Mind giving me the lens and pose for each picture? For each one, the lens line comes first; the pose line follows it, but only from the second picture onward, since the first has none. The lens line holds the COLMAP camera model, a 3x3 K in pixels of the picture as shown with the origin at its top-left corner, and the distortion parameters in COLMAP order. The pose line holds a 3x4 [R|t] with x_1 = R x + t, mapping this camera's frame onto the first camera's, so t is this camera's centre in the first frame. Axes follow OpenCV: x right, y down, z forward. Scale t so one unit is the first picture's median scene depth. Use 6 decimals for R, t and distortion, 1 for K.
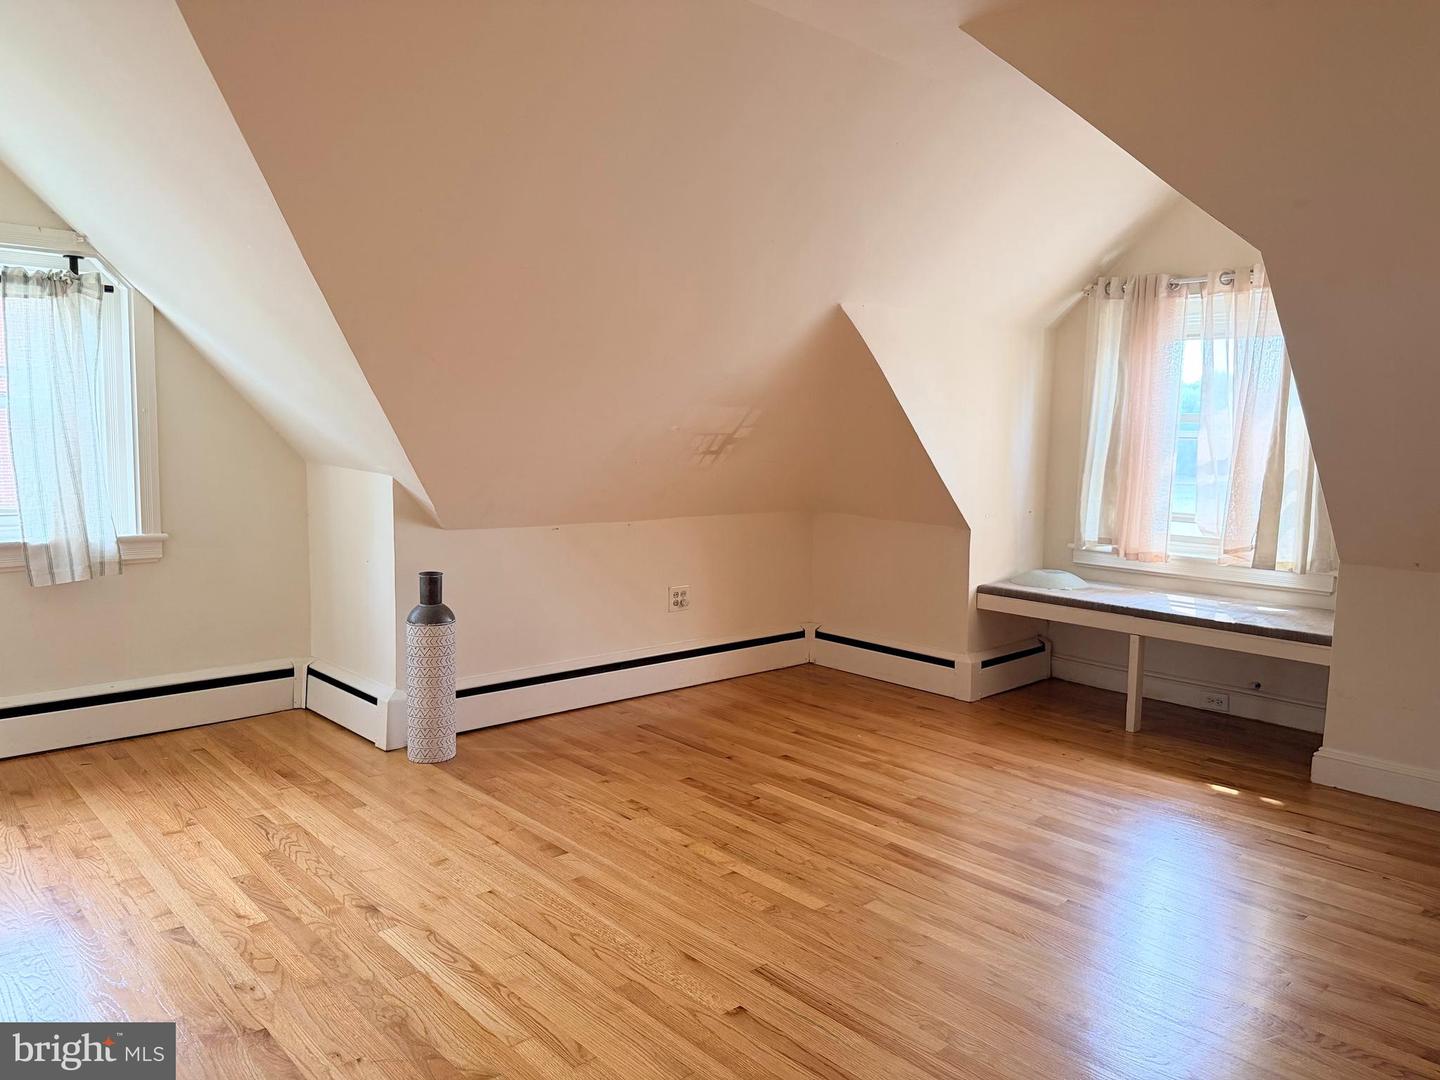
lens RADIAL K [[1015.2, 0, 710.6], [0, 1015.2, 554.0], [0, 0, 1]] dist [0.025580, -0.033649]
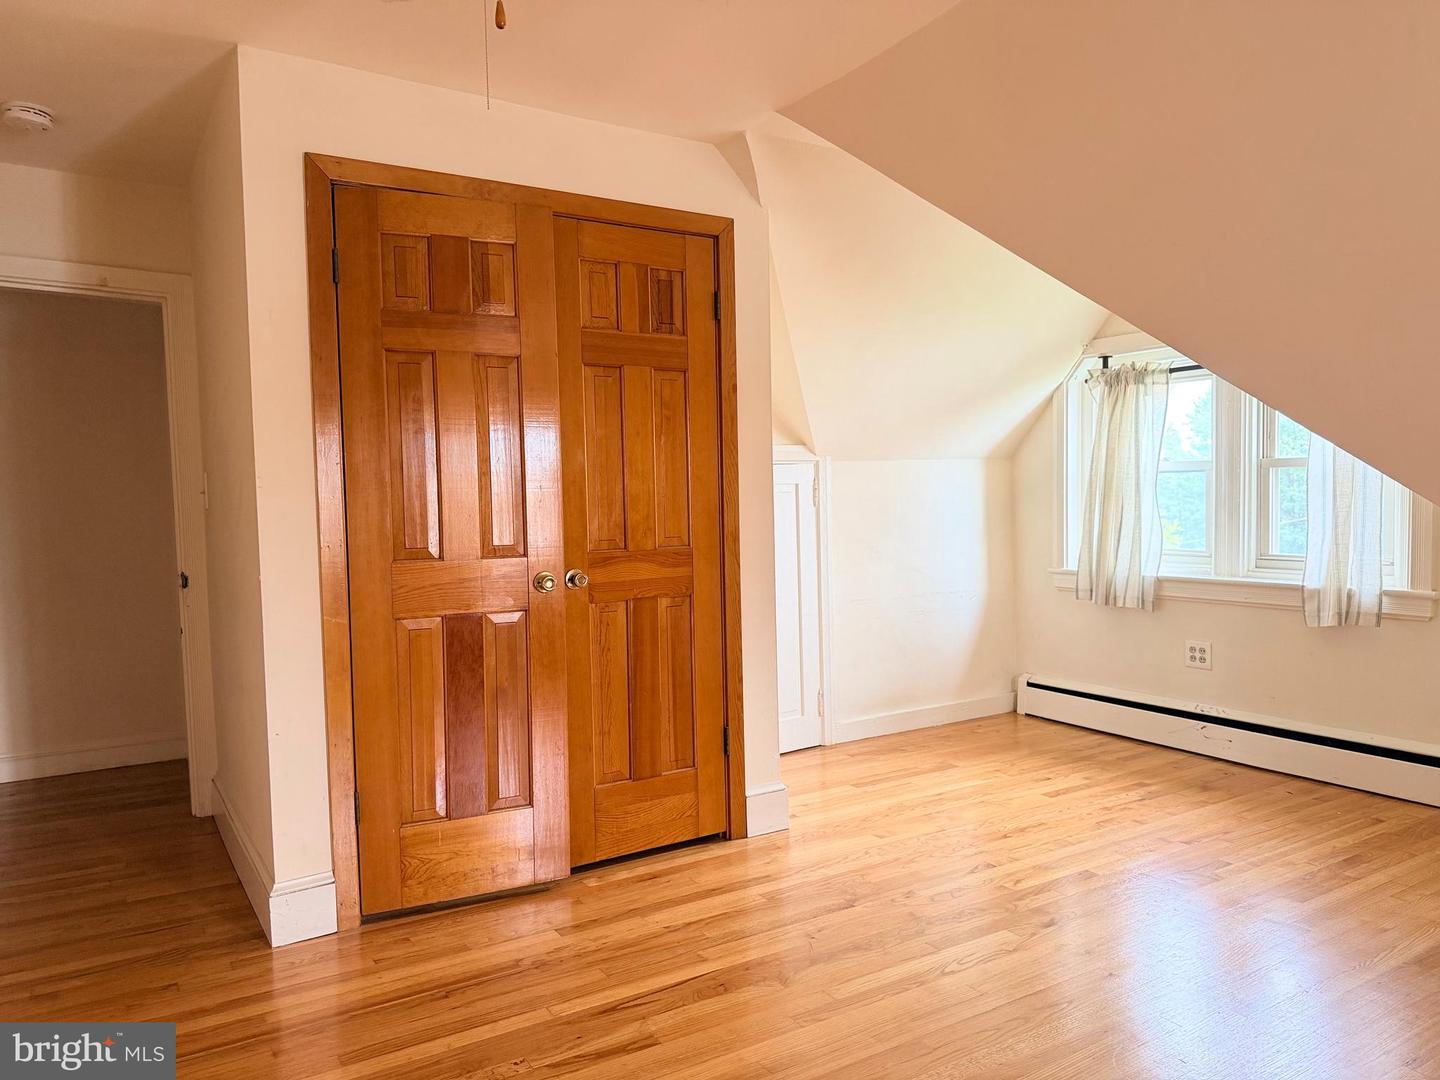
lens RADIAL K [[1015.2, 0, 714.6], [0, 1015.2, 531.6], [0, 0, 1]] dist [0.025580, -0.033649]
pose [[-0.195581, 0.019322, -0.980497, 0.554765], [-0.094395, 0.994793, 0.038433, -0.052561], [0.976134, 0.100071, -0.192739, 0.576012]]
